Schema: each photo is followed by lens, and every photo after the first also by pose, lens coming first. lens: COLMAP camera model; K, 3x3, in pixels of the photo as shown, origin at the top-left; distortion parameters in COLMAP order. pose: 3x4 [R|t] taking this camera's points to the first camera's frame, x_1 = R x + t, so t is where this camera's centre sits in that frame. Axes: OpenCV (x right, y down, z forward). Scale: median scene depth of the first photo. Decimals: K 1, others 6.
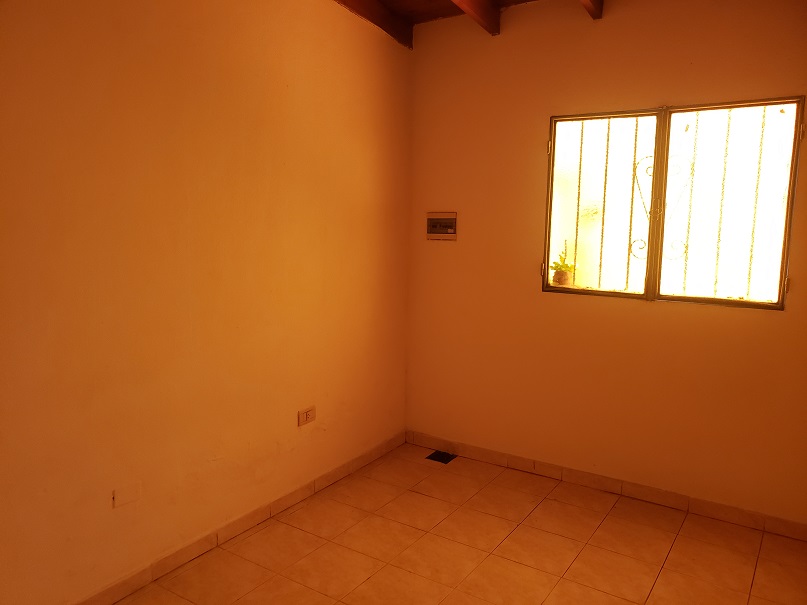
lens RADIAL K [[628.6, 0, 403.8], [0, 628.6, 296.9], [0, 0, 1]] dist [-0.011388, 0.031965]
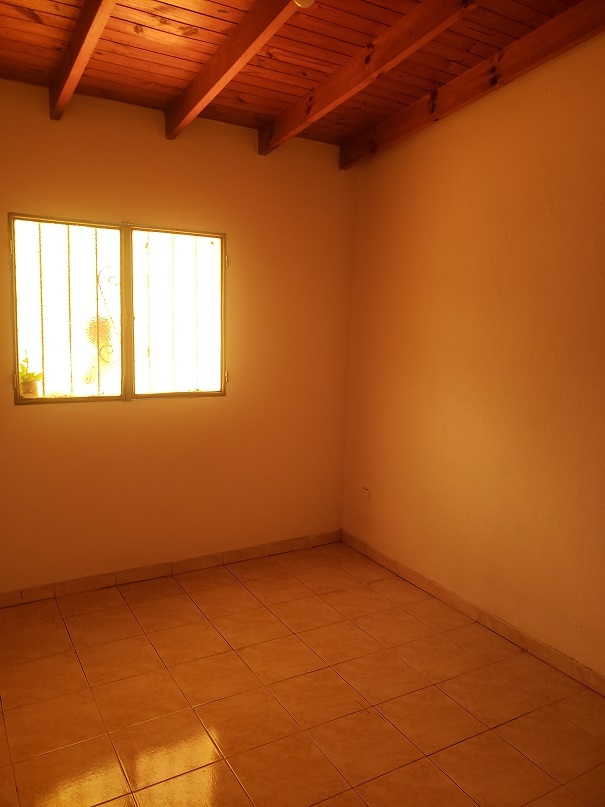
lens RADIAL K [[628.6, 0, 302.5], [0, 628.6, 403.5], [0, 0, 1]] dist [-0.011388, 0.031965]
pose [[0.435277, -0.124782, 0.891607, -0.440595], [0.091253, 0.991363, 0.094193, -0.063476], [-0.895660, 0.040362, 0.442904, 0.241329]]
